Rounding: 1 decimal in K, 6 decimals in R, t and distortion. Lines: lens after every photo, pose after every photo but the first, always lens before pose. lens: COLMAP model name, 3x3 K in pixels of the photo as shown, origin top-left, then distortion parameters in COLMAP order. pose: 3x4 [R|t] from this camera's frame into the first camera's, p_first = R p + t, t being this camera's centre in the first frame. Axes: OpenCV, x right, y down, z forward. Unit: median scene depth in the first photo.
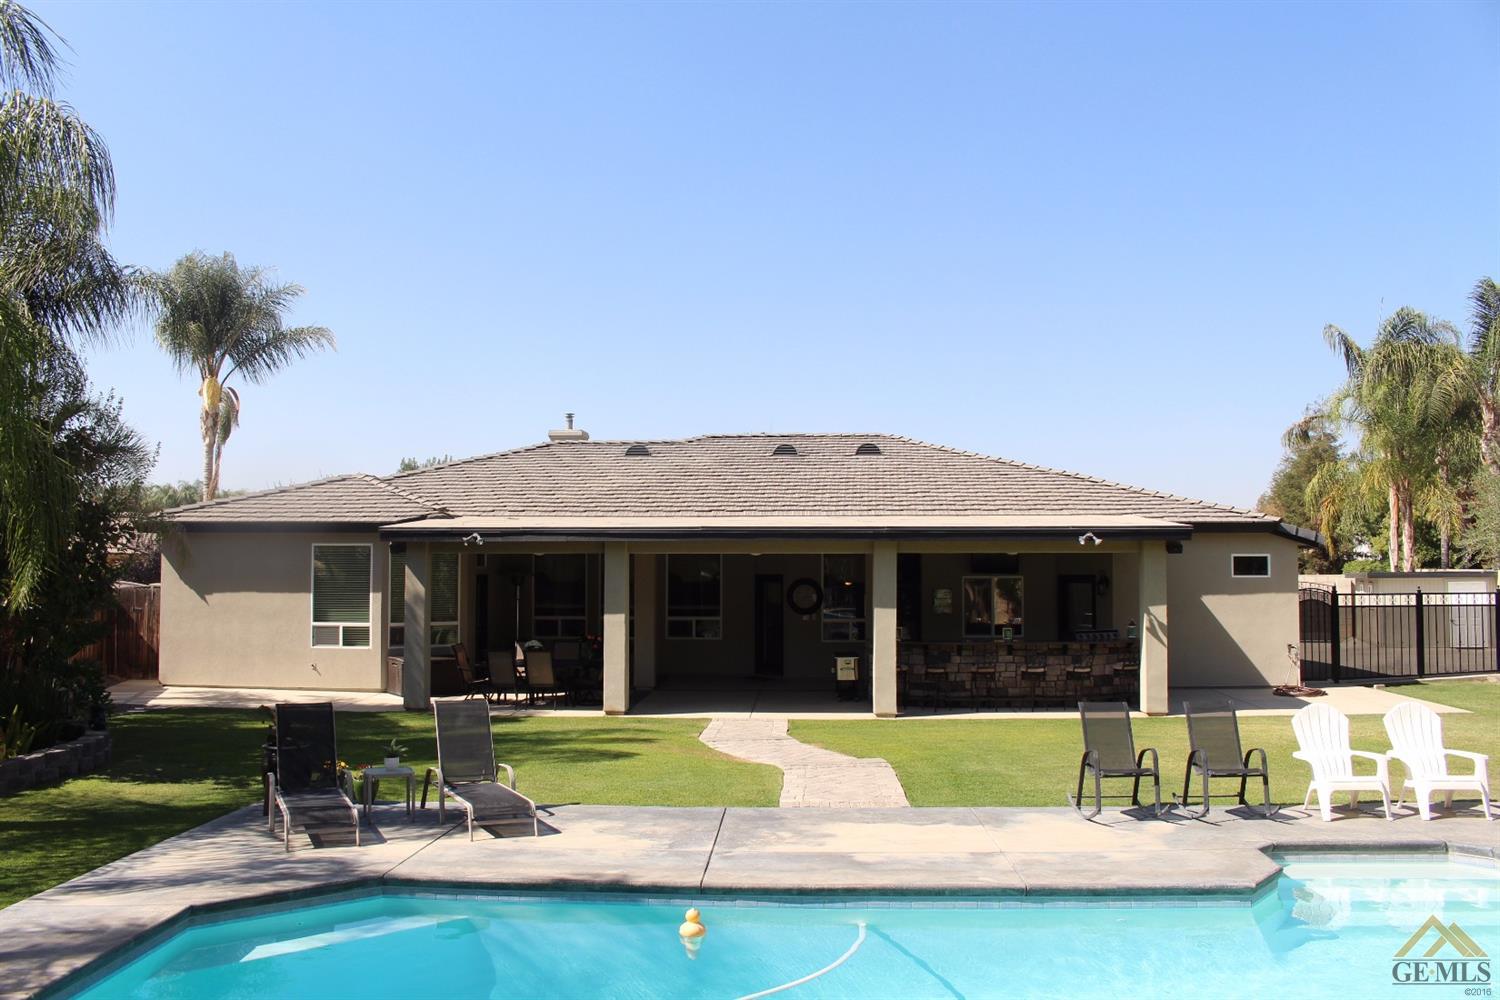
lens RADIAL K [[1237.7, 0, 734.0], [0, 1237.7, 505.7], [0, 0, 1]] dist [-0.132546, 0.083144]
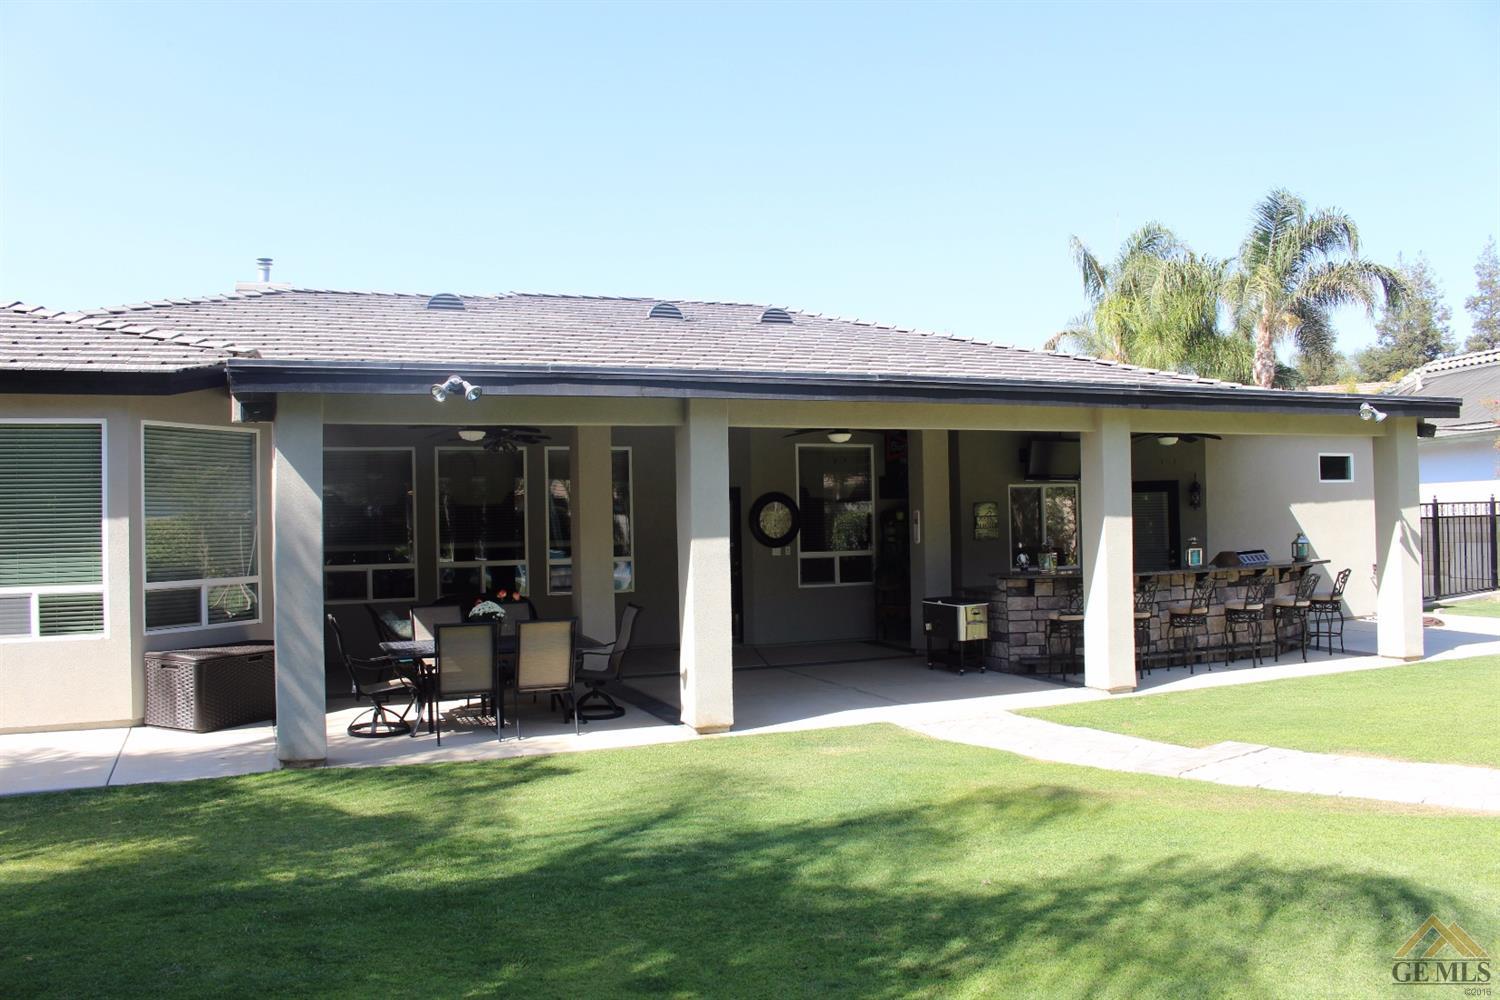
lens RADIAL K [[1237.7, 0, 745.4], [0, 1237.7, 514.7], [0, 0, 1]] dist [-0.132546, 0.083144]
pose [[0.893704, -0.017322, 0.448323, -0.282446], [0.000160, 0.999267, 0.038290, 0.050515], [-0.448658, -0.034148, 0.893051, 0.467761]]
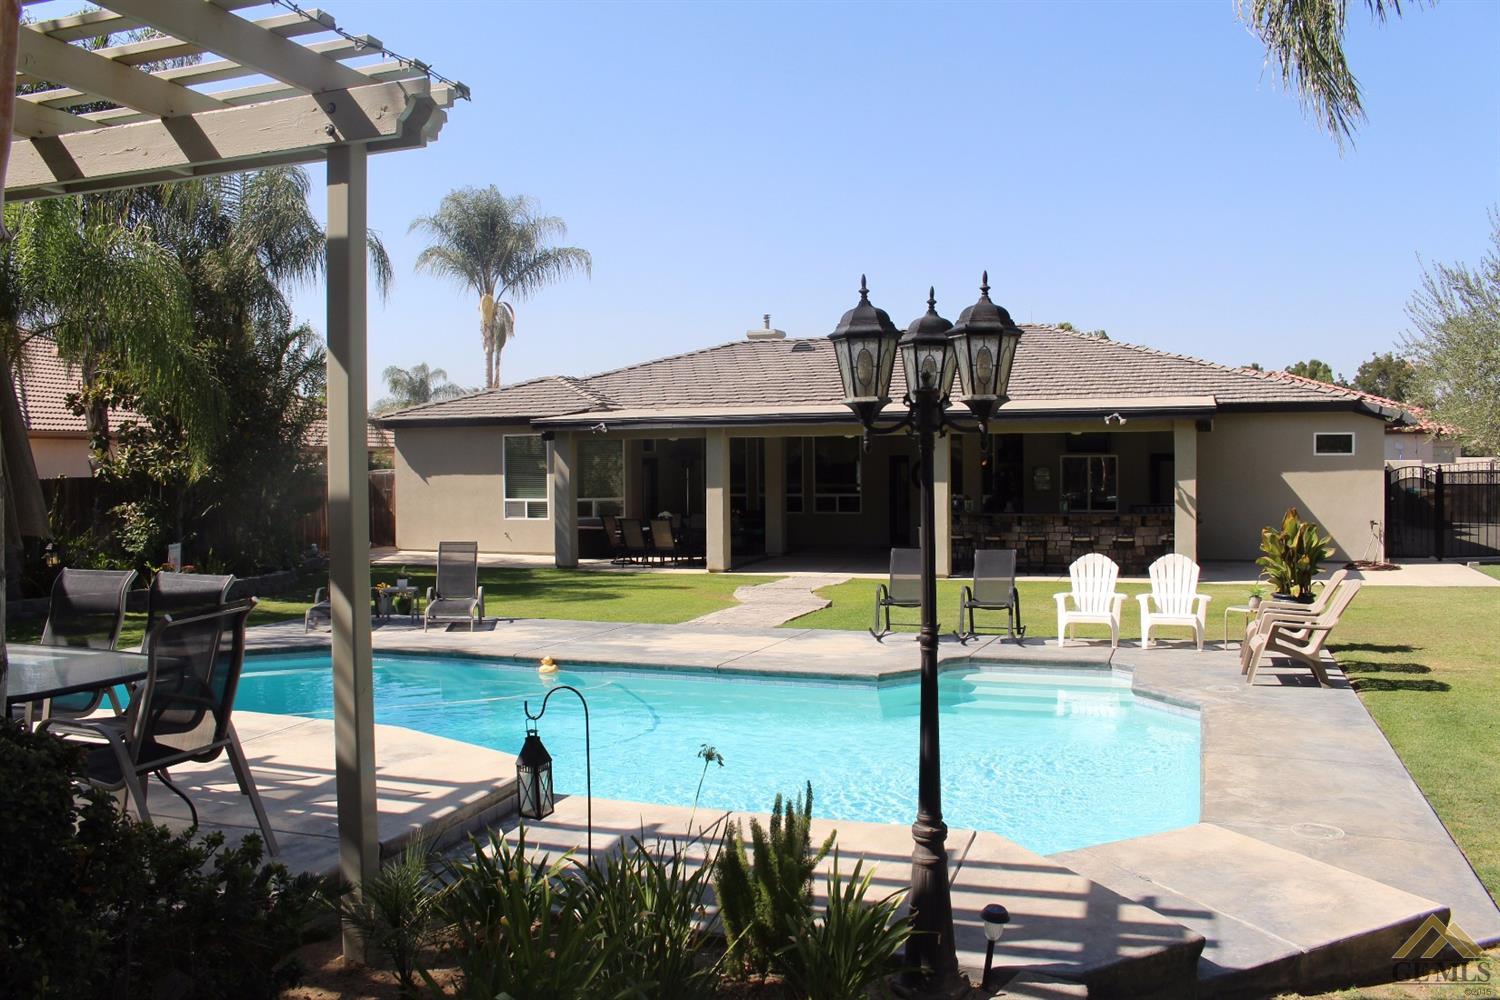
lens RADIAL K [[1237.7, 0, 750.9], [0, 1237.7, 498.8], [0, 0, 1]] dist [-0.132546, 0.083144]
pose [[0.959059, -0.000457, -0.283208, 0.244984], [0.023737, 0.996610, 0.078773, 0.003935], [0.282211, -0.082271, 0.955818, -0.118859]]
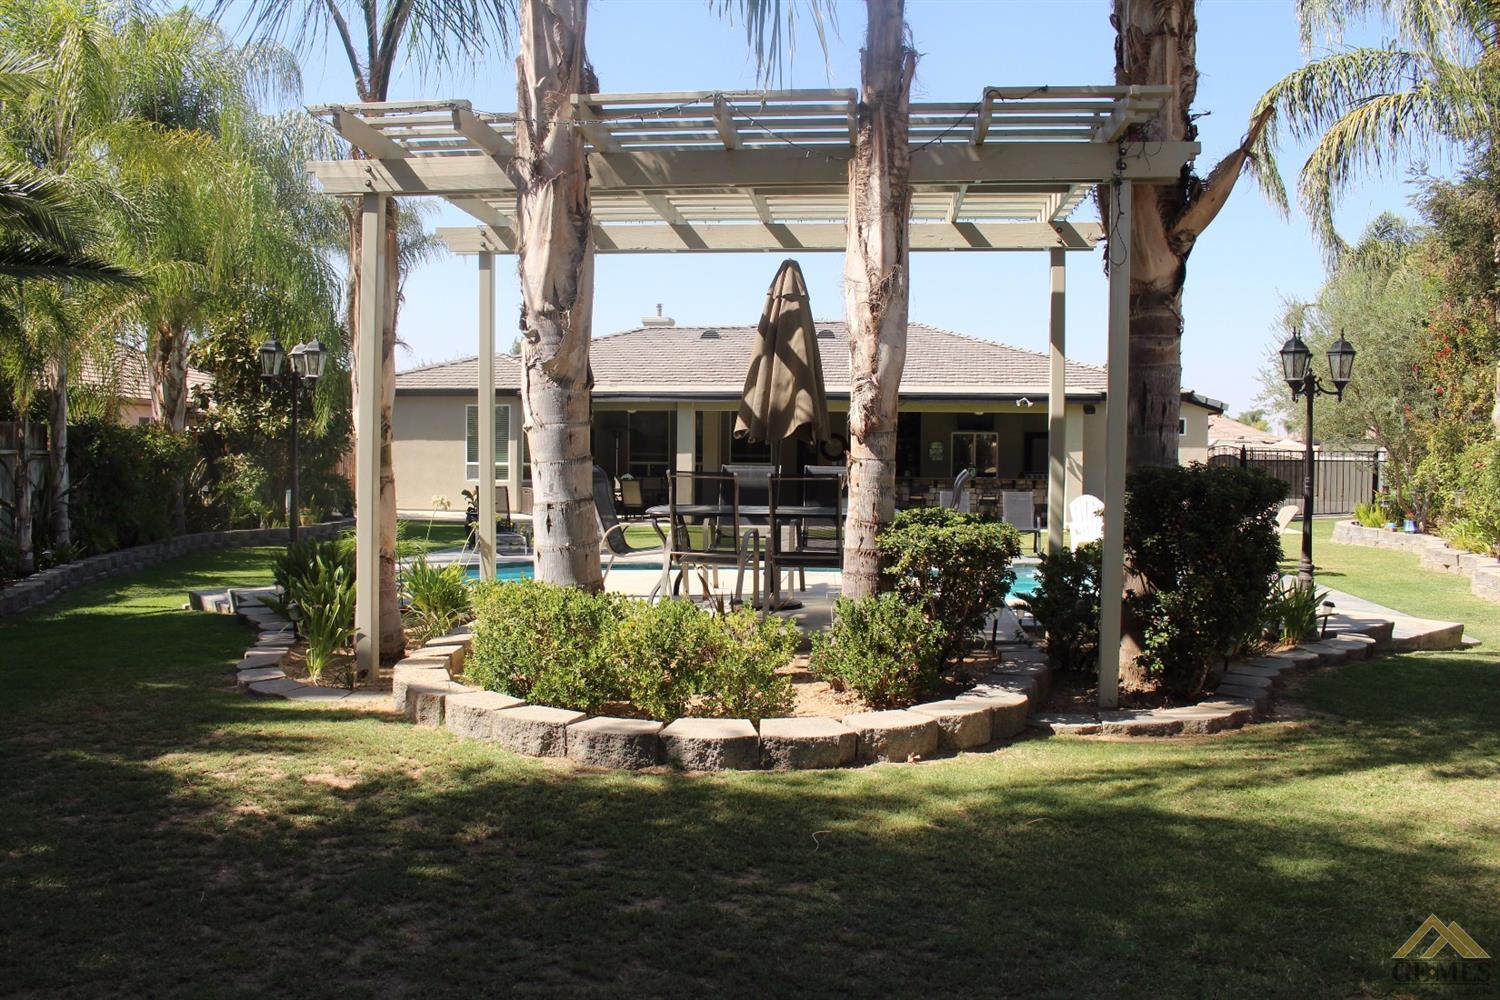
lens RADIAL K [[1237.7, 0, 737.3], [0, 1237.7, 496.5], [0, 0, 1]] dist [-0.132546, 0.083144]
pose [[0.996700, 0.011308, -0.080386, 0.068374], [-0.003950, 0.995833, 0.091106, 0.007075], [0.081081, -0.090488, 0.992591, -0.350637]]
